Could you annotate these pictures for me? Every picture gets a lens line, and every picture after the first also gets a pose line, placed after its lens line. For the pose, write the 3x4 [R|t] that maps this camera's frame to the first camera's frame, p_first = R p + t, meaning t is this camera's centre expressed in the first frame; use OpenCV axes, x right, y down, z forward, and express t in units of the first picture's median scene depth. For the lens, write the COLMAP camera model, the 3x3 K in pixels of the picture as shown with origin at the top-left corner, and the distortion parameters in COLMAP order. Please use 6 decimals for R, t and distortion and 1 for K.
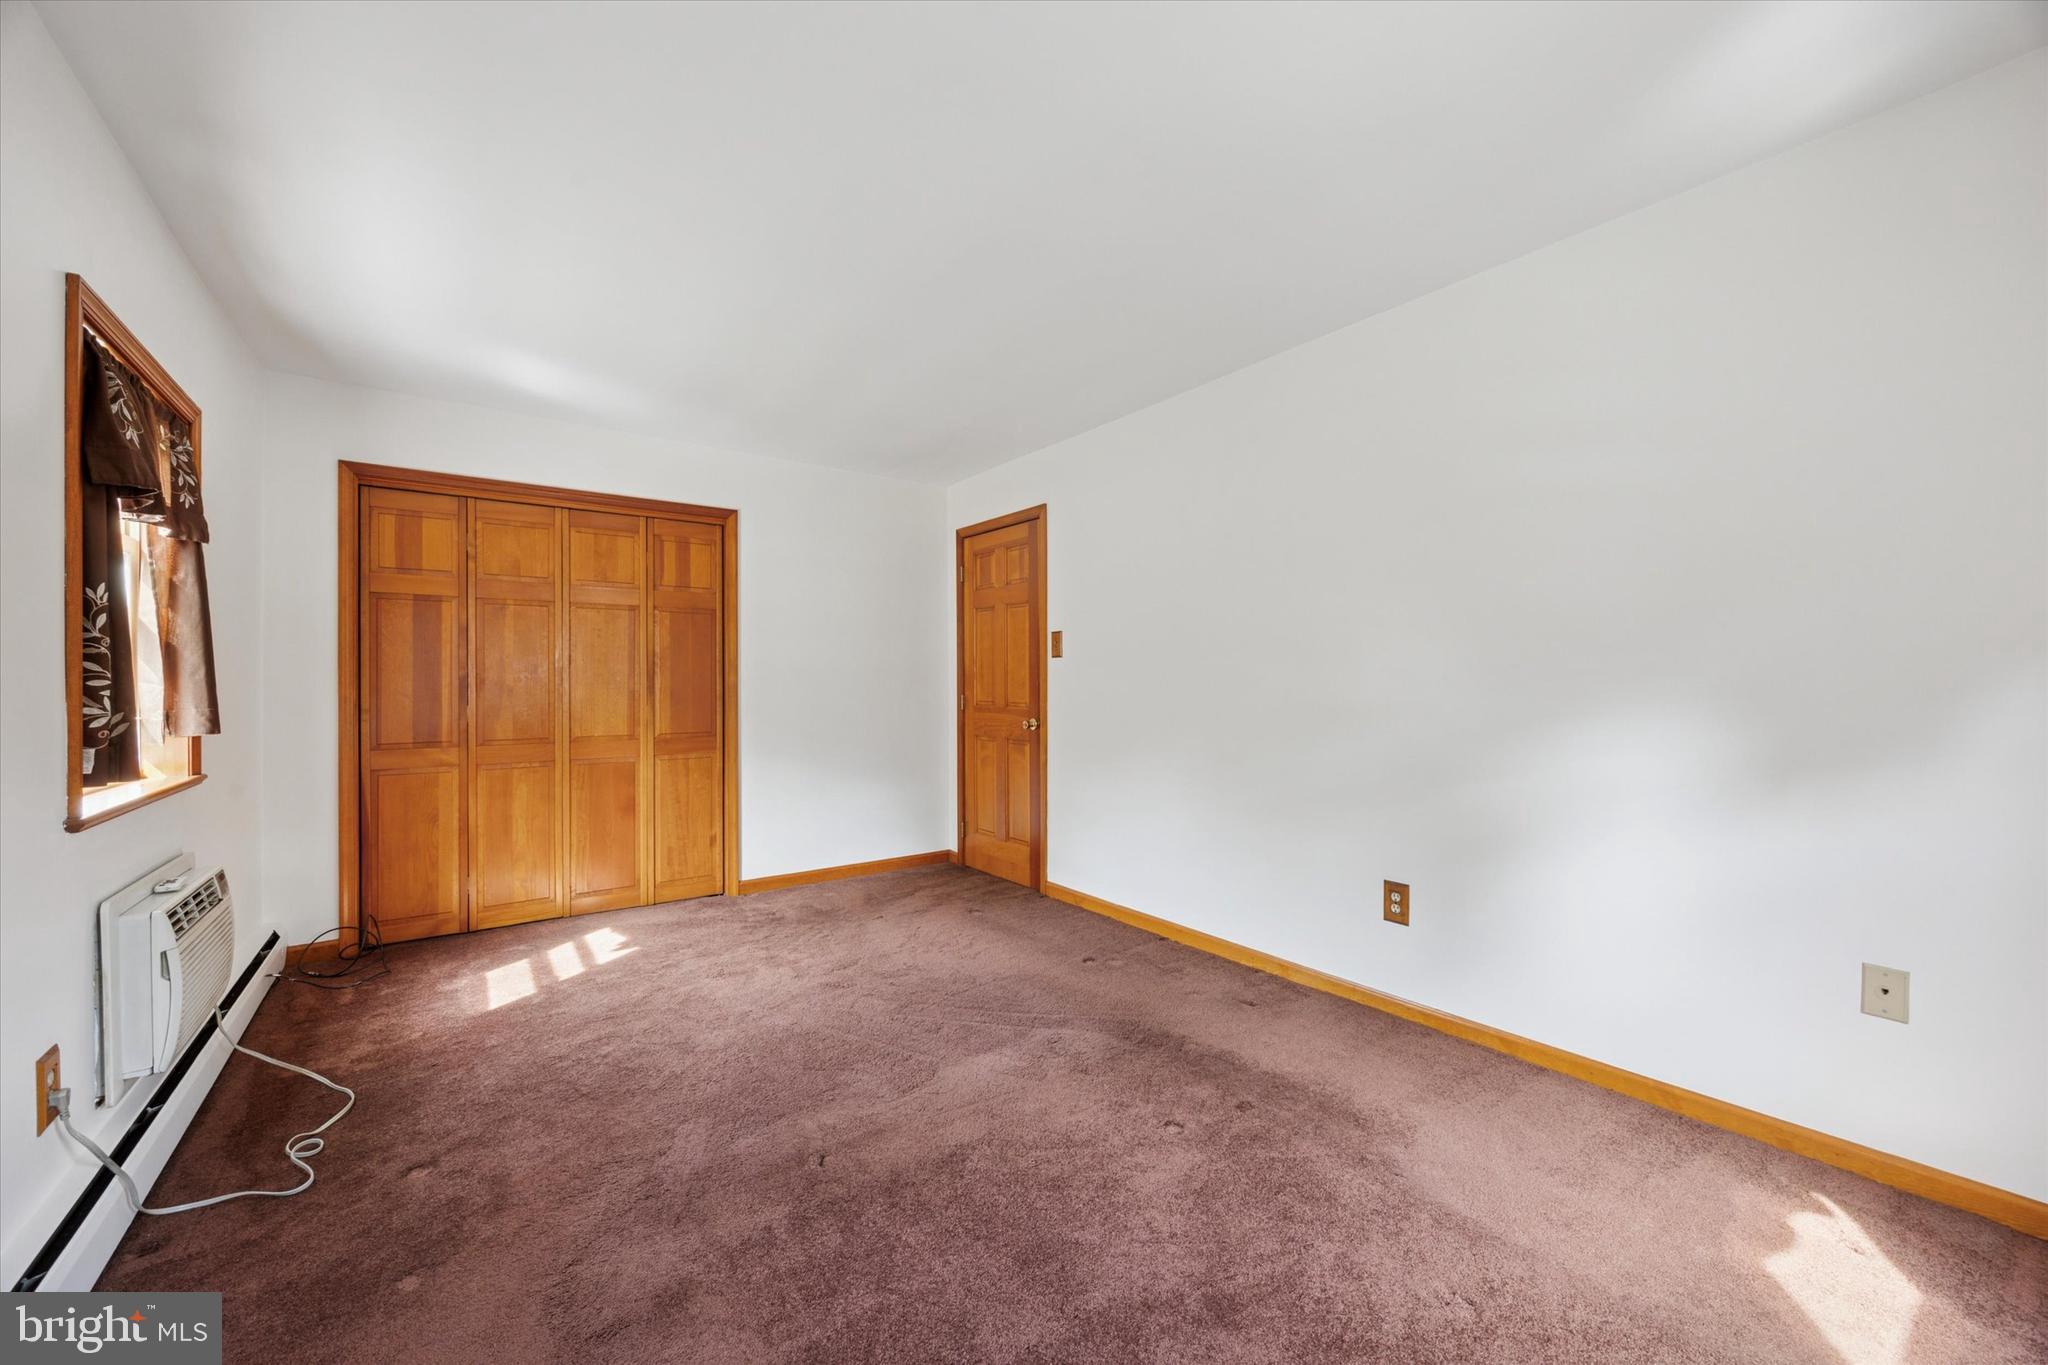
lens RADIAL K [[771.7, 0, 1024.0], [0, 771.7, 682.5], [0, 0, 1]] dist [-0.001640, 0.000822]
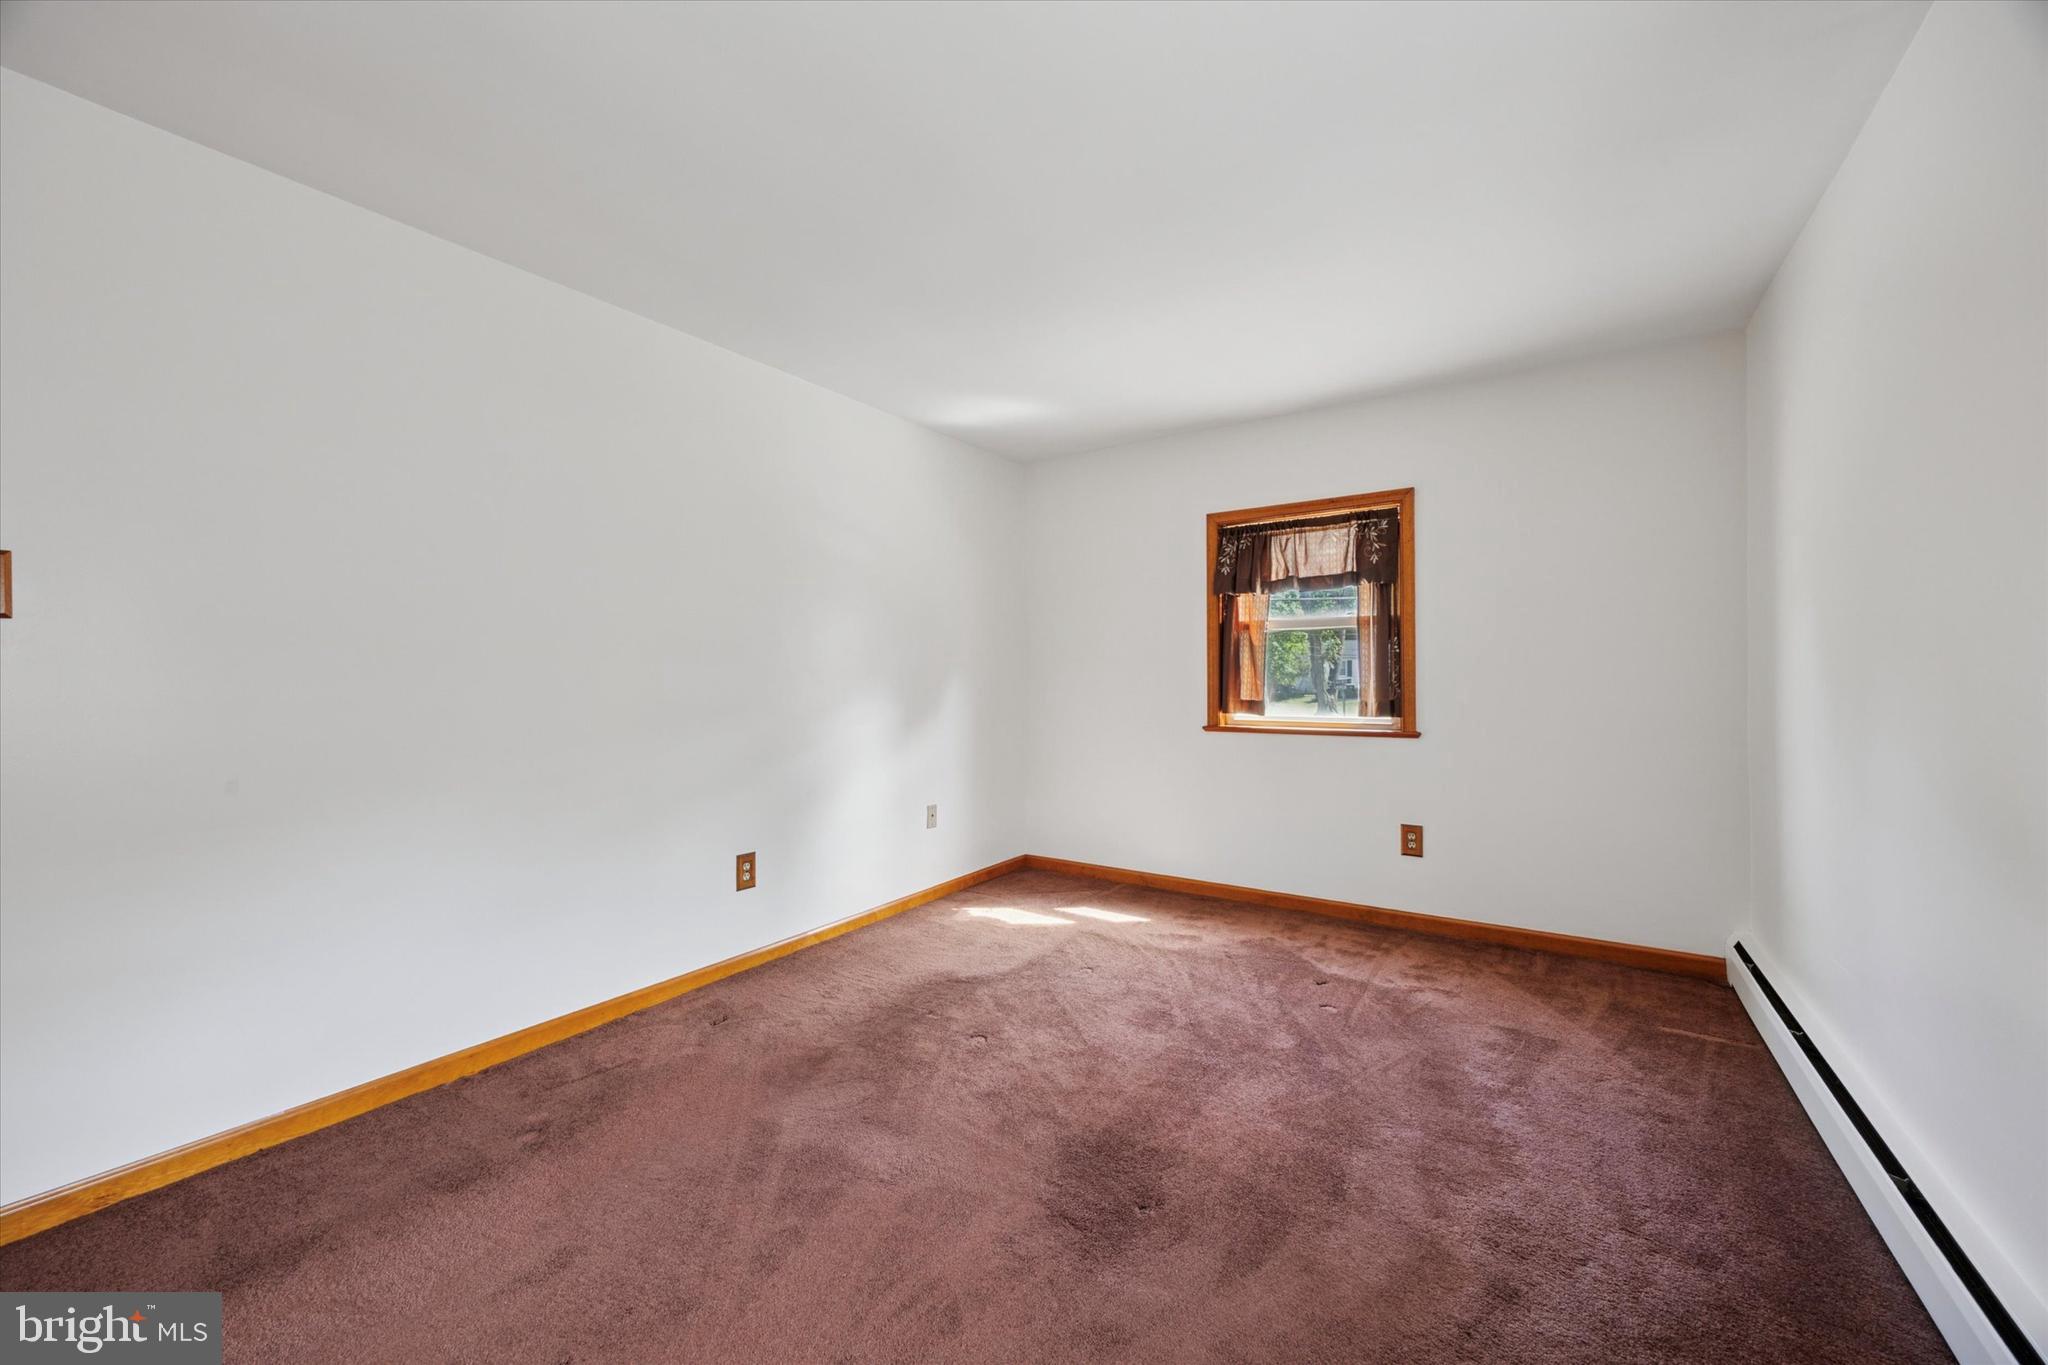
lens RADIAL K [[784.9, 0, 1017.8], [0, 784.9, 676.9], [0, 0, 1]] dist [-0.000685, 0.000457]
pose [[-0.339384, 0.009077, 0.940604, -0.637459], [0.005106, 0.999956, -0.007807, 0.006464], [-0.940634, 0.002153, -0.339416, 0.859700]]
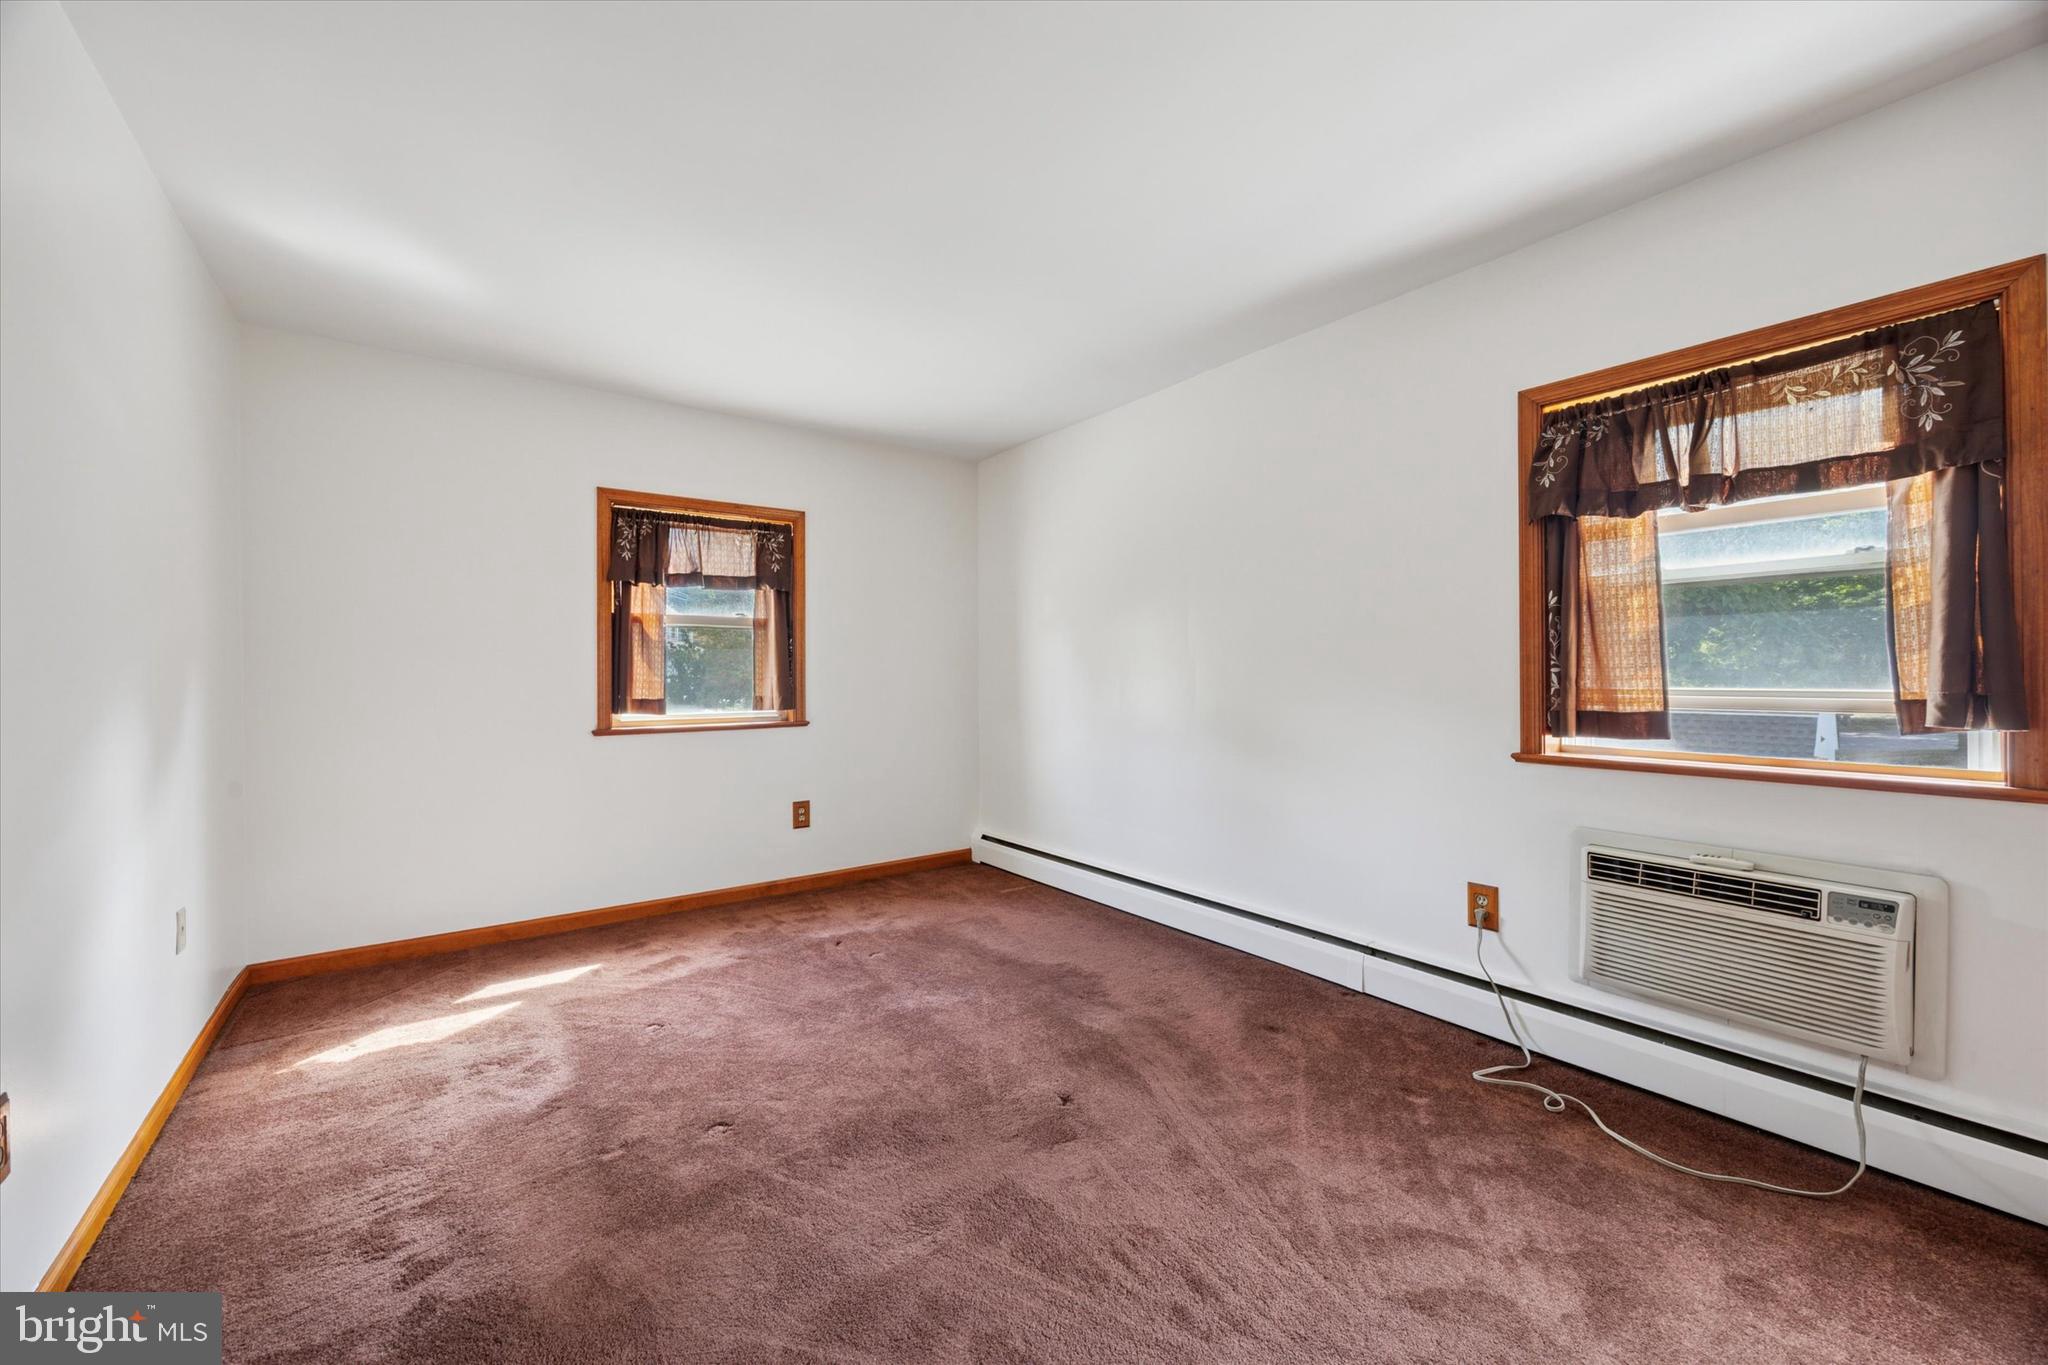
lens RADIAL K [[771.7, 0, 1024.0], [0, 771.7, 682.5], [0, 0, 1]] dist [-0.001640, 0.000822]
pose [[-0.999878, 0.011573, -0.010512, -0.120680], [0.011460, 0.999877, 0.010704, 0.004973], [0.010635, 0.010582, -0.999887, 1.242857]]
